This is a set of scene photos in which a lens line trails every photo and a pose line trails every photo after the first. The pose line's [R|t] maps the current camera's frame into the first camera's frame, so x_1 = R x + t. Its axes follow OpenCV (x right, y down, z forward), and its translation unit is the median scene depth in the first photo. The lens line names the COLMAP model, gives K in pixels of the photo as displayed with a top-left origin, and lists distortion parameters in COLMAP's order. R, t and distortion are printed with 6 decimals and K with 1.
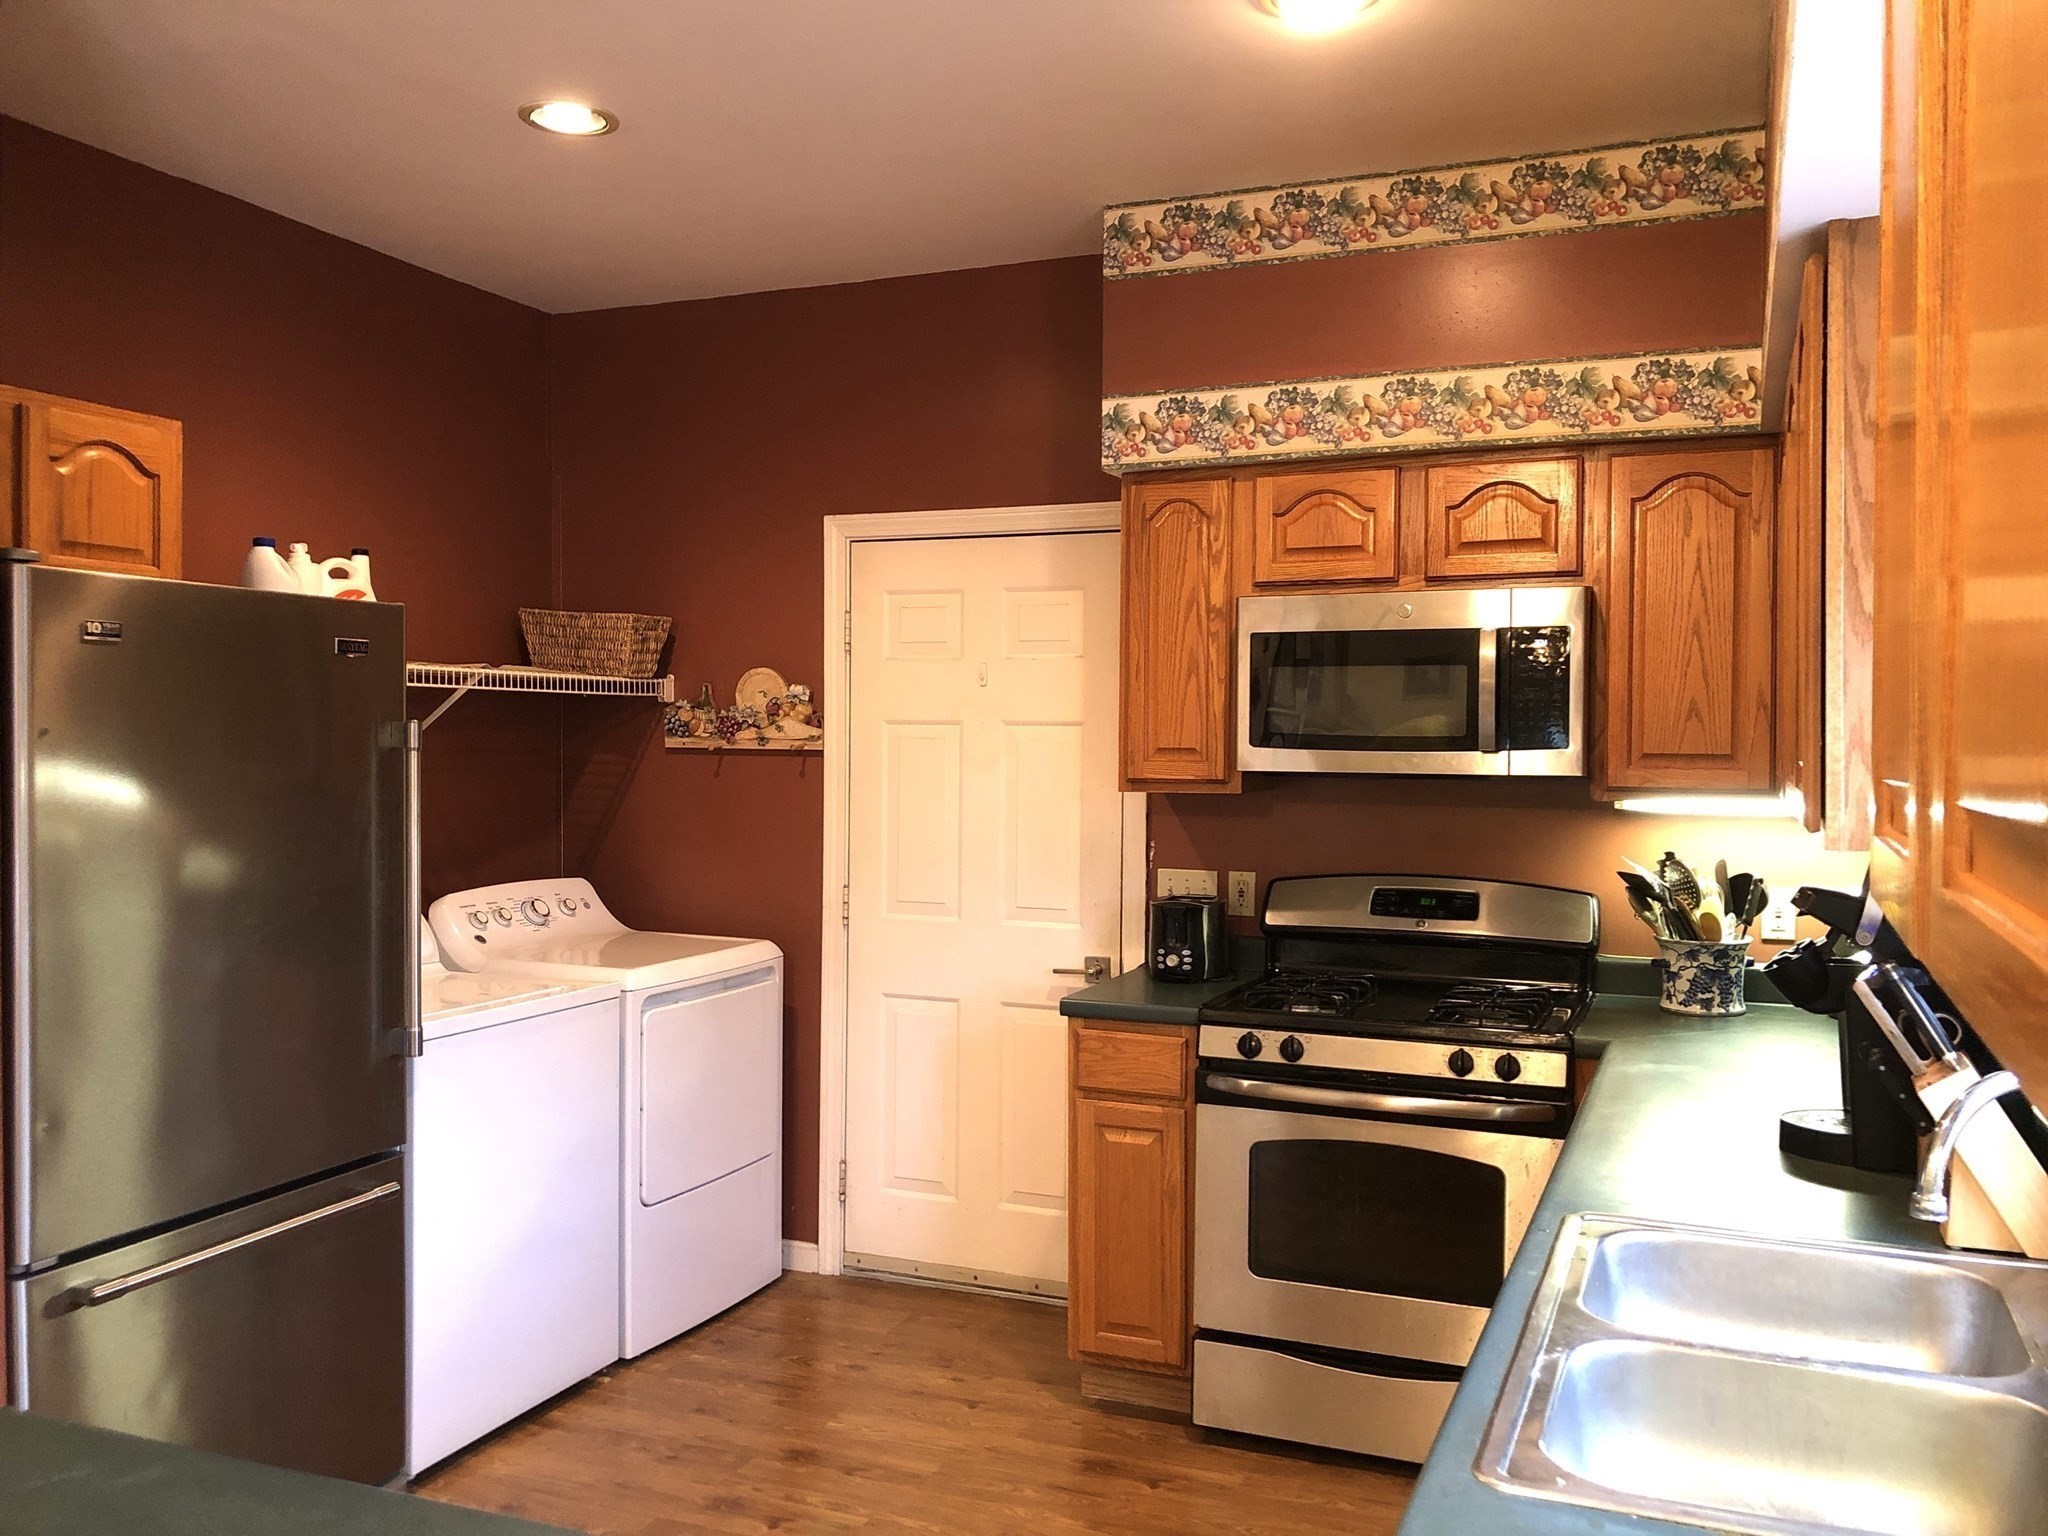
lens RADIAL K [[1687.0, 0, 1016.4], [0, 1687.0, 765.9], [0, 0, 1]] dist [0.030677, -0.013051]
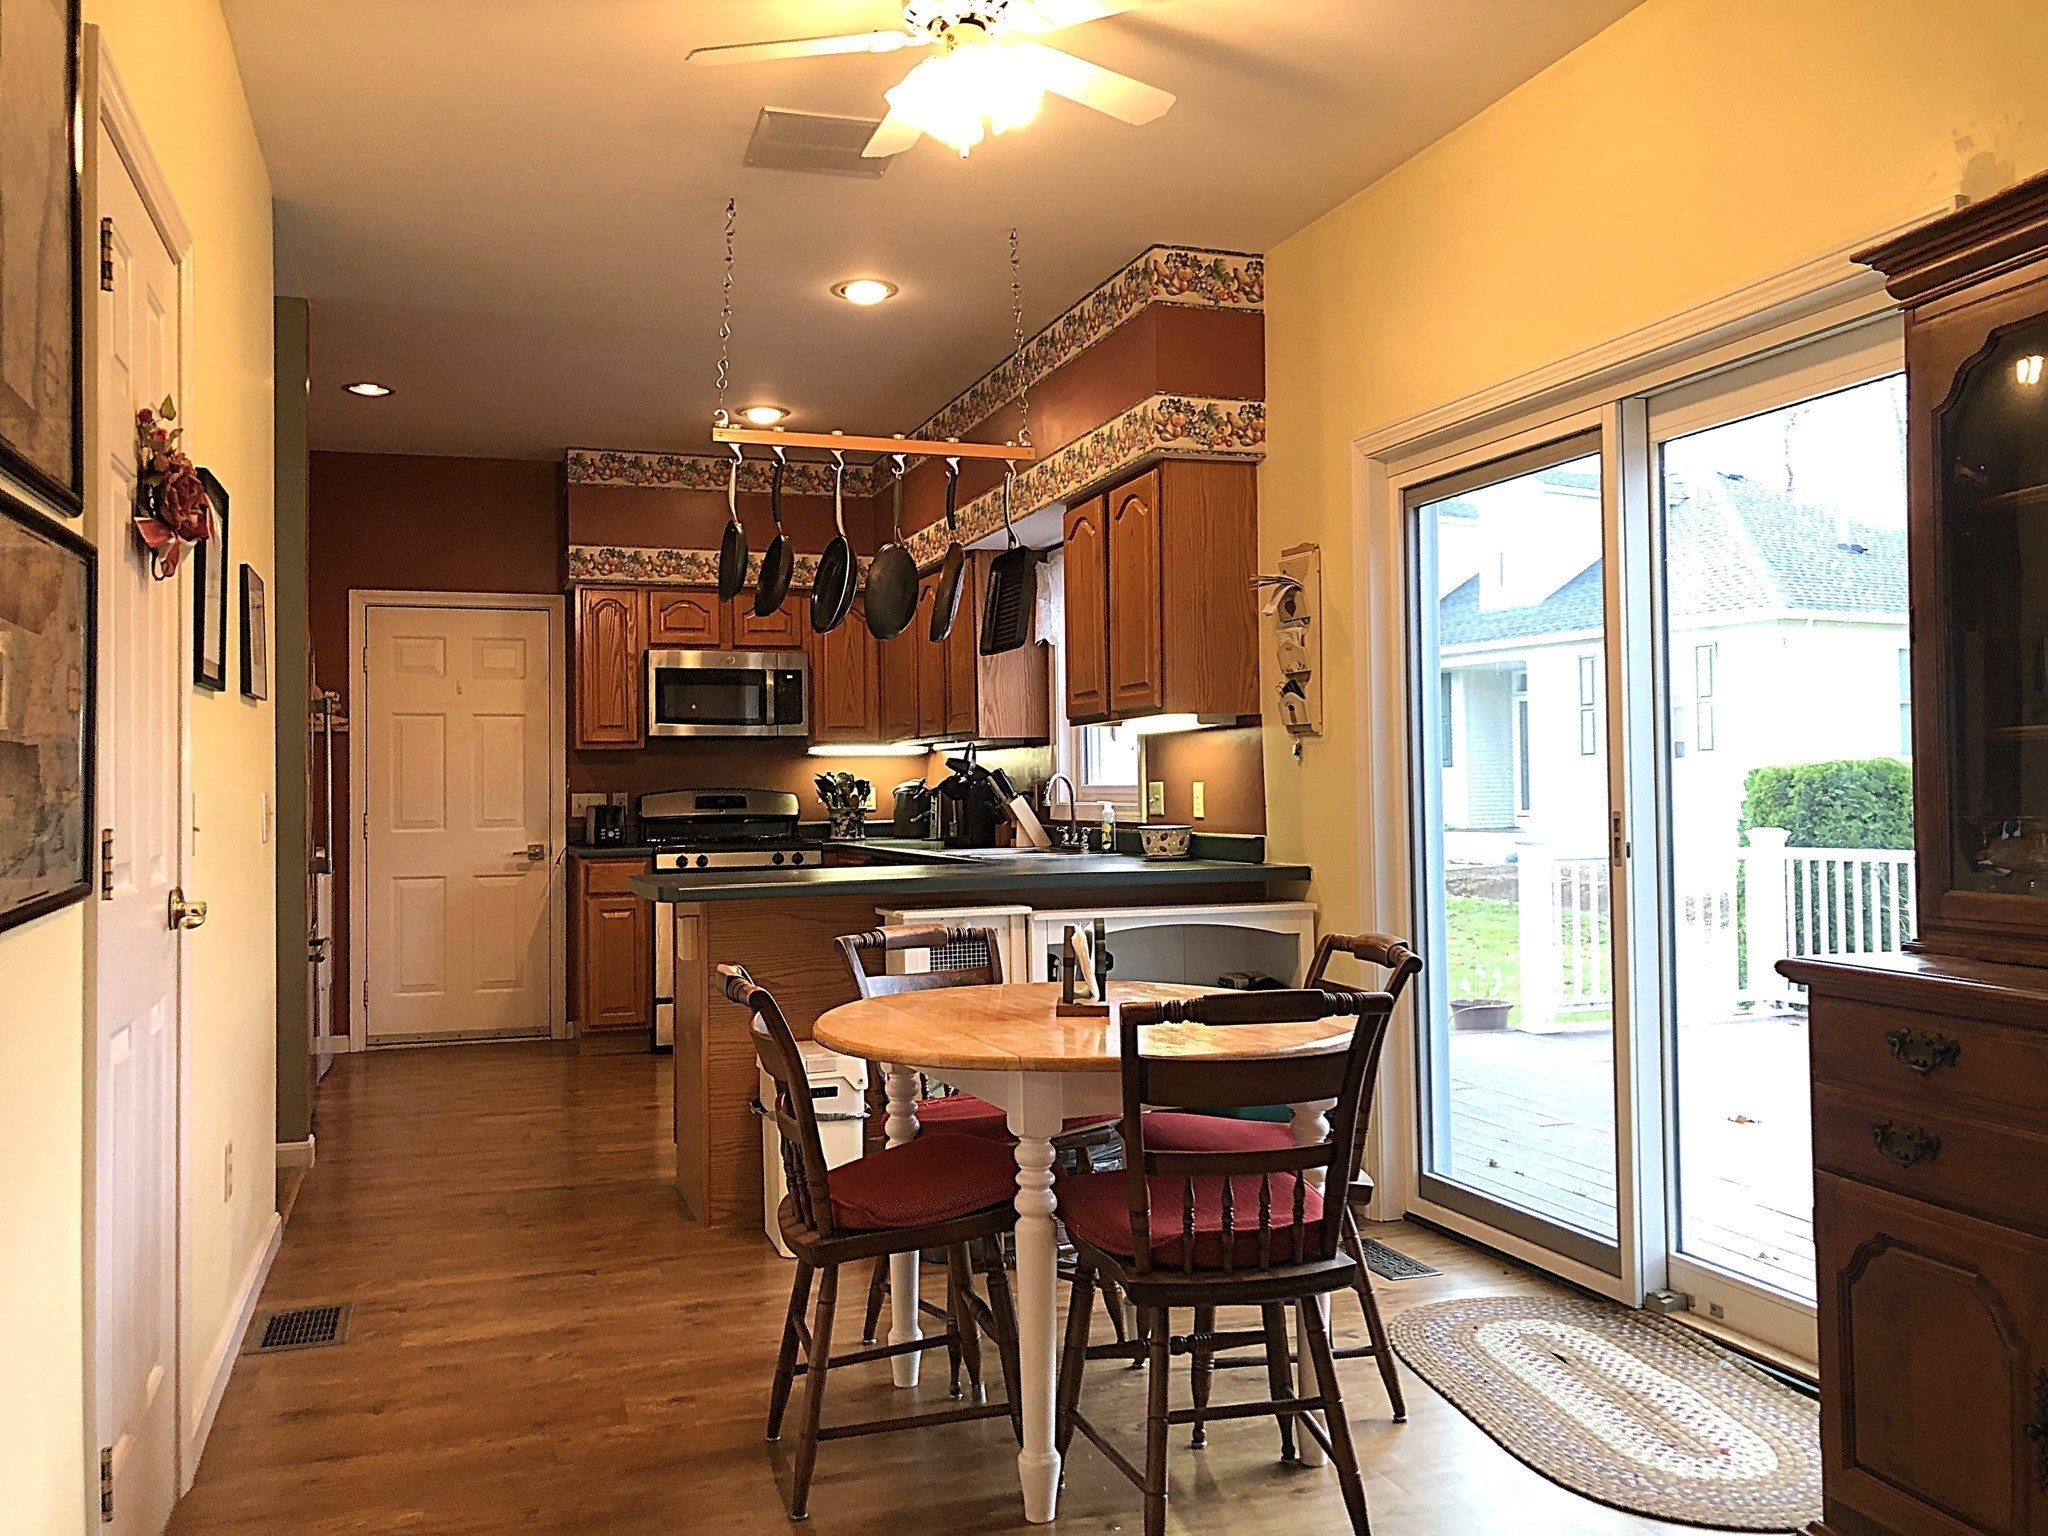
lens RADIAL K [[1687.0, 0, 1024.7], [0, 1687.0, 768.0], [0, 0, 1]] dist [0.030677, -0.013051]
pose [[0.745809, -0.008886, 0.666101, -0.880242], [0.028658, 0.999413, -0.018754, 0.092230], [-0.665543, 0.033077, 0.745626, -0.809201]]
